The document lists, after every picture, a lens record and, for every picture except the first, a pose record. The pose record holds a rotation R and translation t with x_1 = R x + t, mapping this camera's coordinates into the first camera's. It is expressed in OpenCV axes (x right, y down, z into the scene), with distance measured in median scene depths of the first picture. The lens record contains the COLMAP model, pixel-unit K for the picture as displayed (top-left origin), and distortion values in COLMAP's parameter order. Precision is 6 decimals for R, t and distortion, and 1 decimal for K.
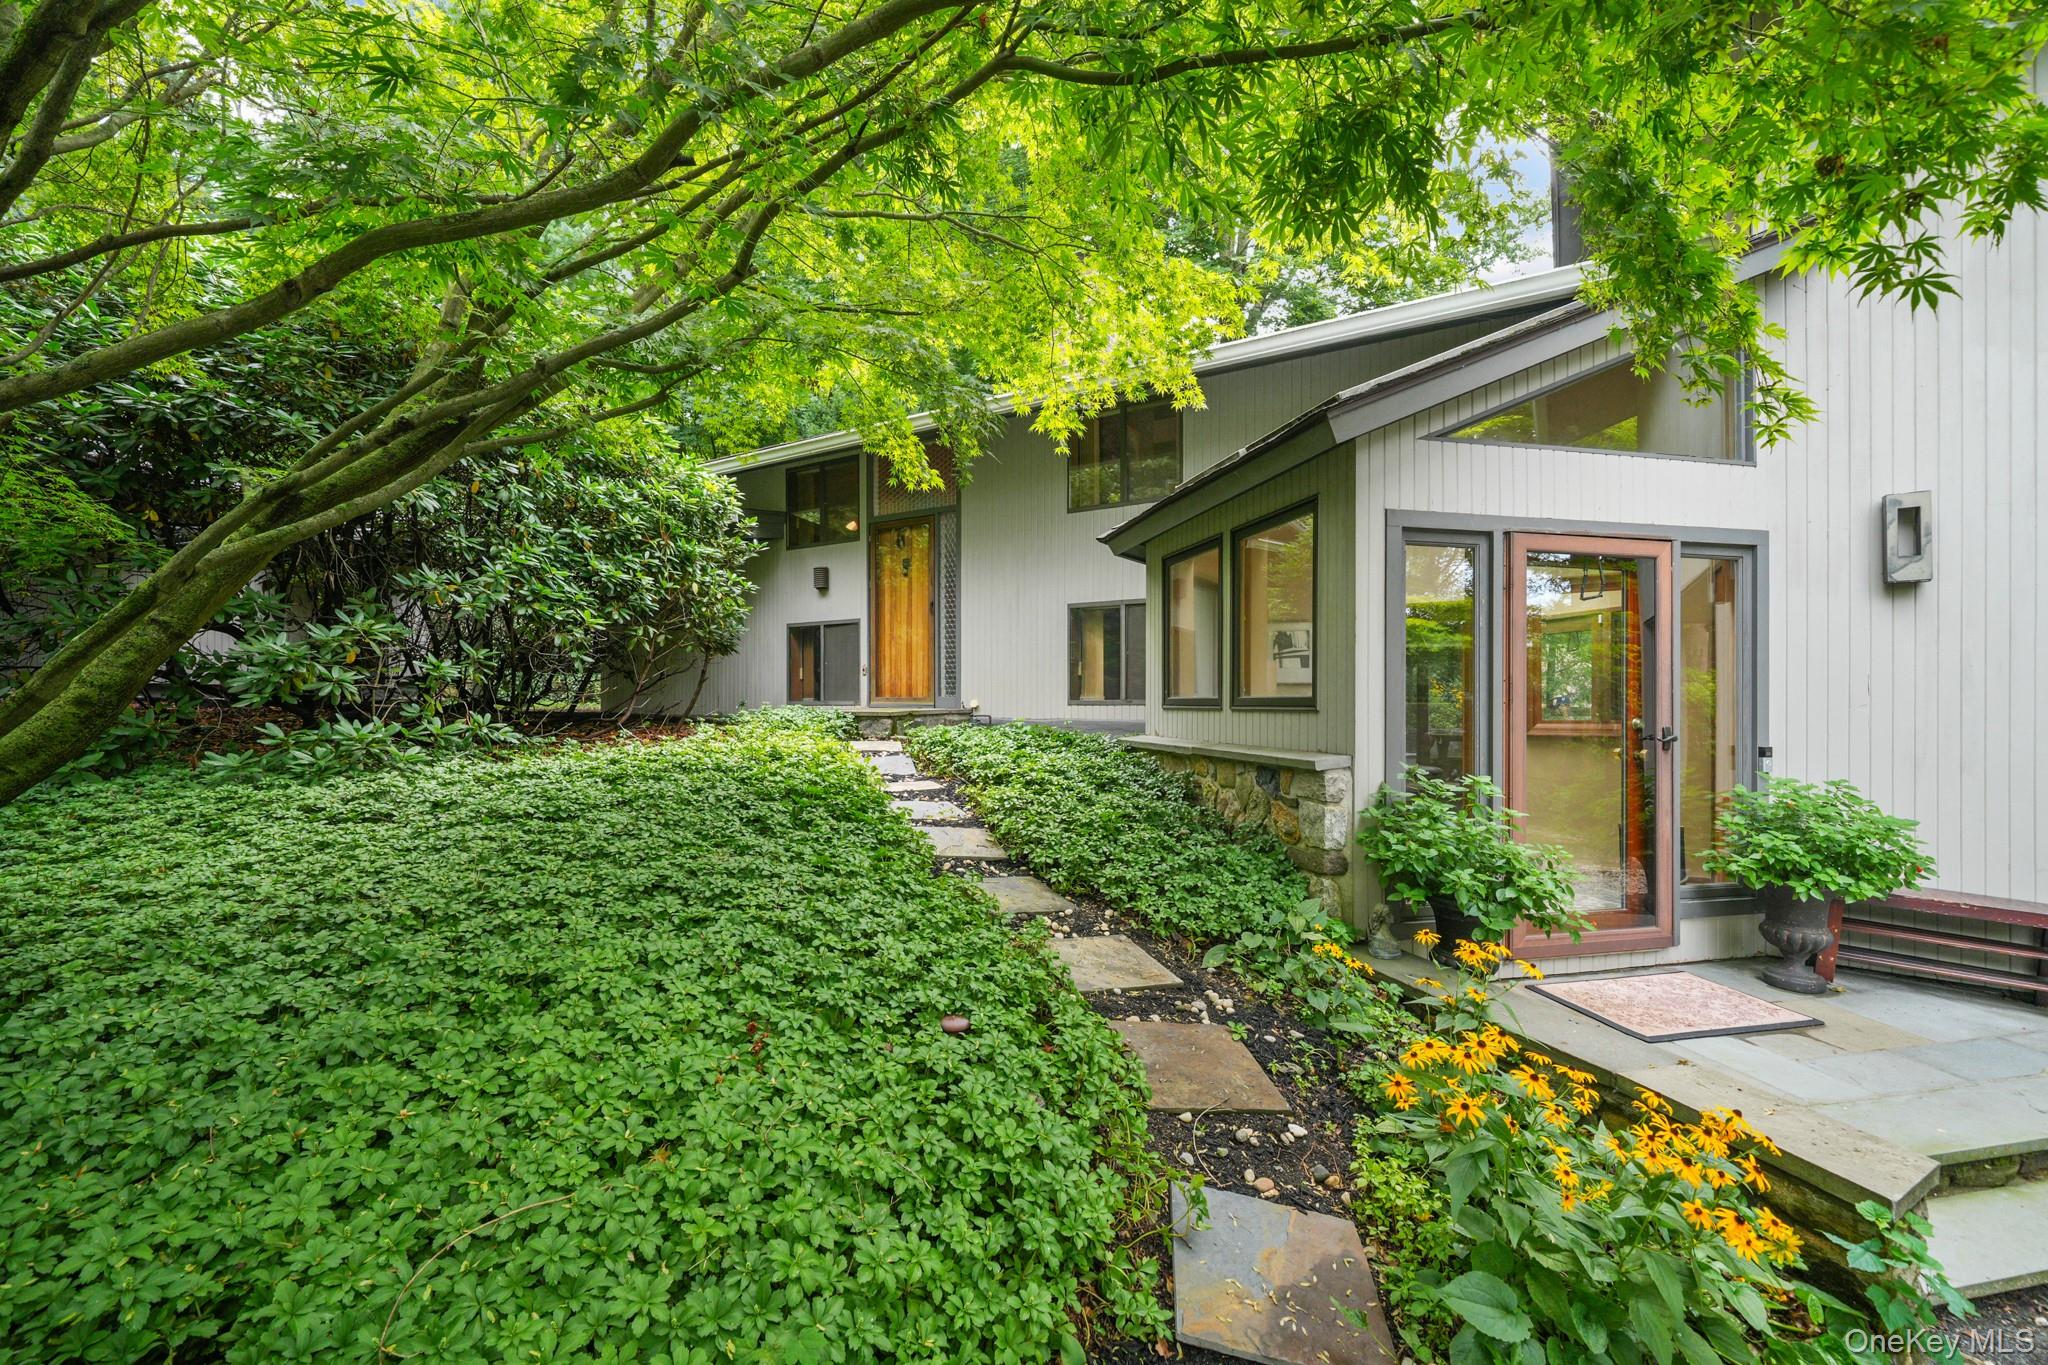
lens RADIAL K [[860.4, 0, 1020.1], [0, 860.4, 703.1], [0, 0, 1]] dist [-0.000803, -0.000090]
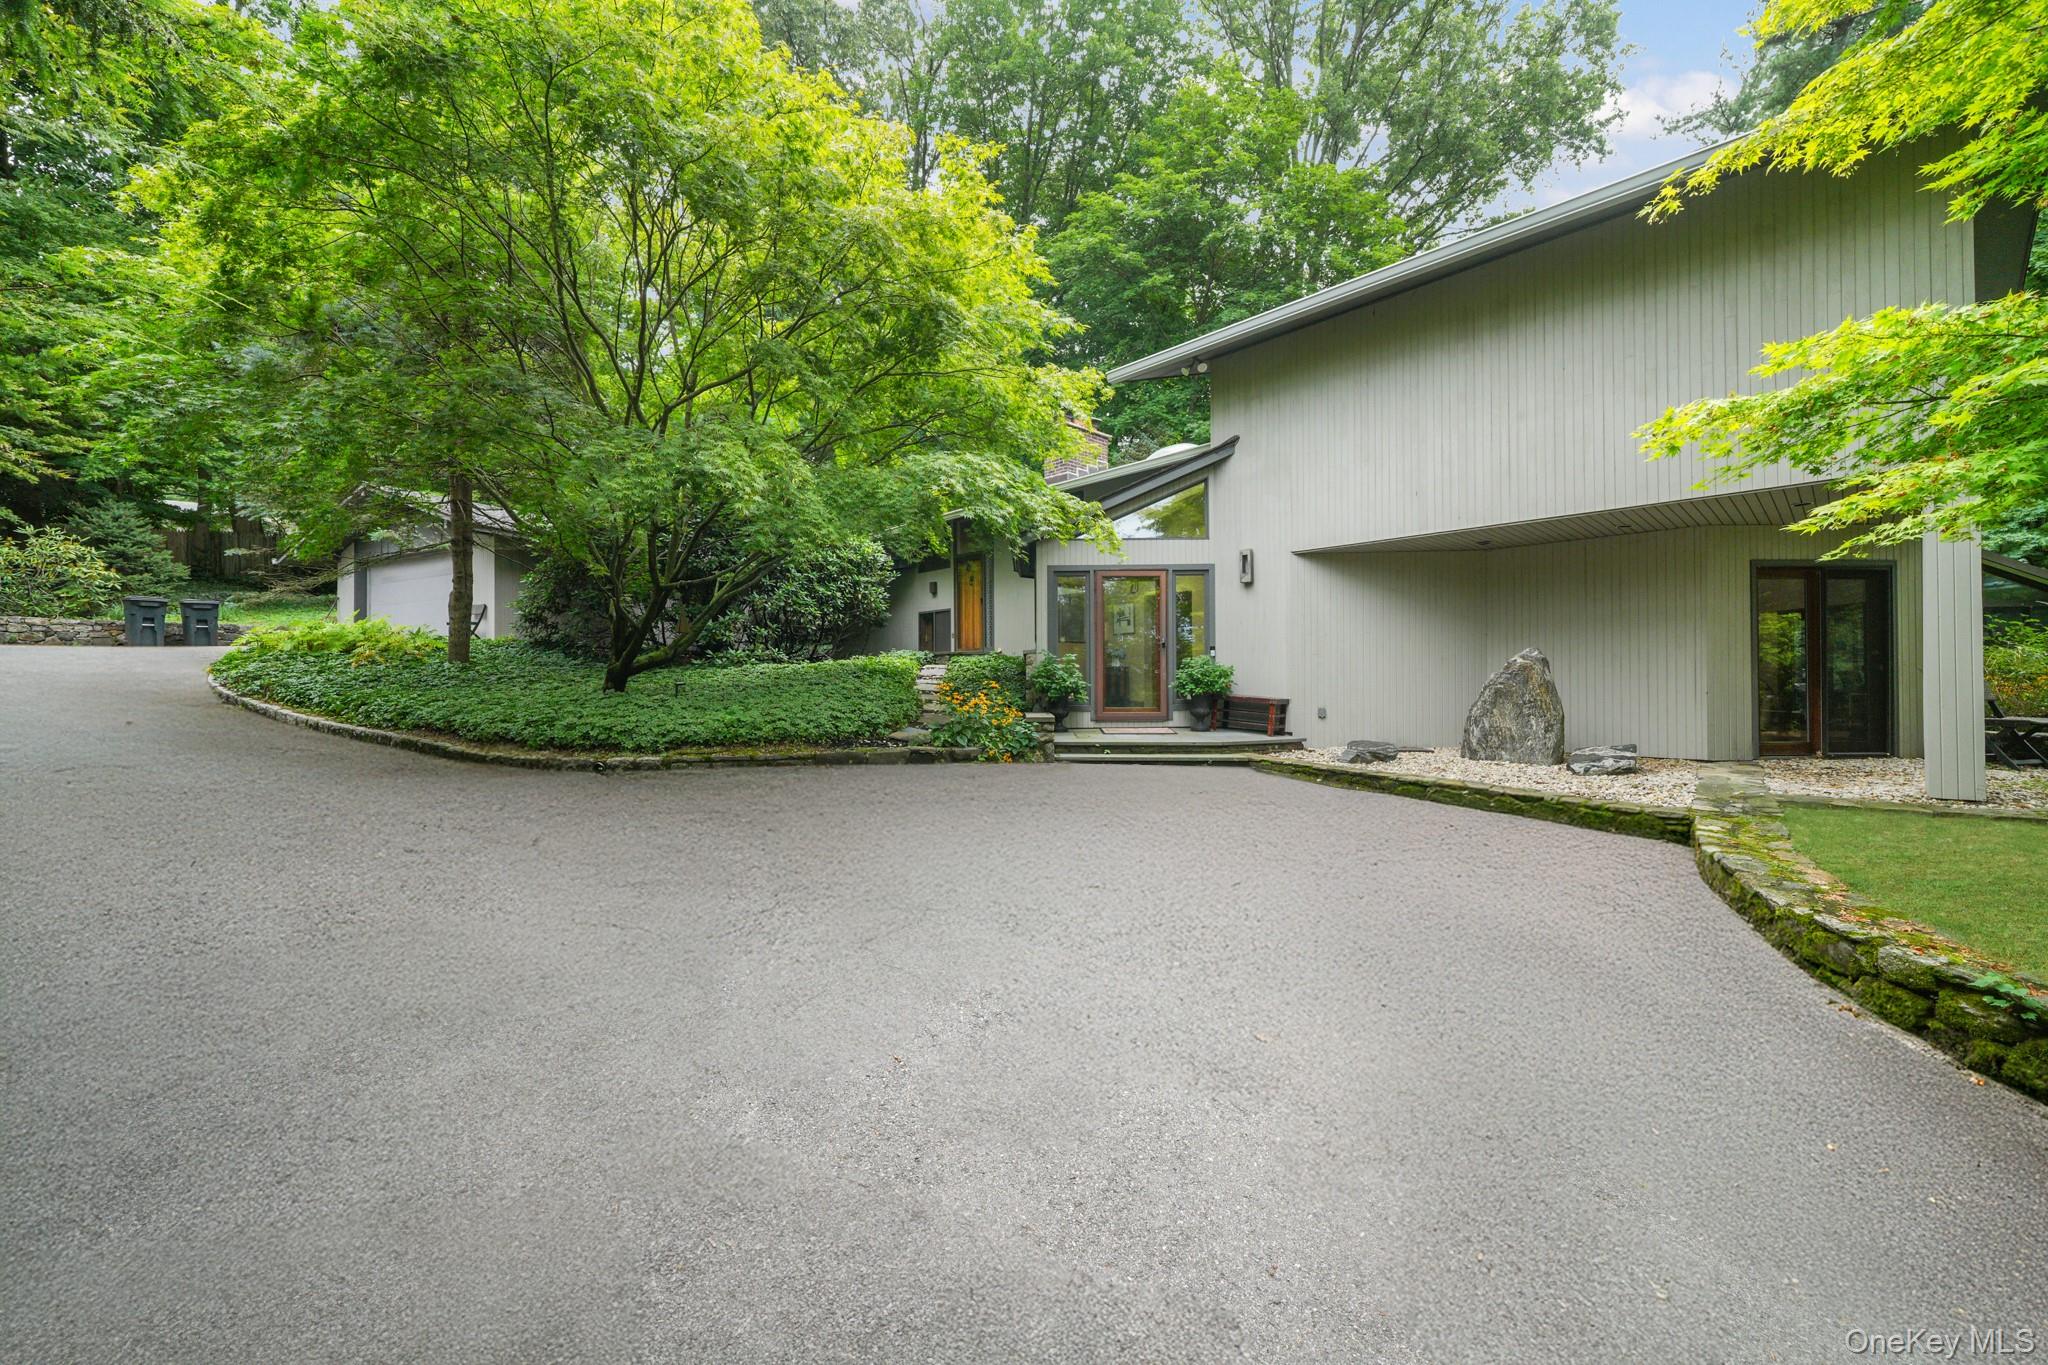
lens RADIAL K [[747.4, 0, 1017.7], [0, 747.4, 669.3], [0, 0, 1]] dist [0.000019, -0.000005]
pose [[0.969553, -0.009808, -0.244684, 0.487557], [0.005753, 0.999834, -0.017279, 0.090114], [0.244813, 0.015345, 0.969449, -0.770503]]
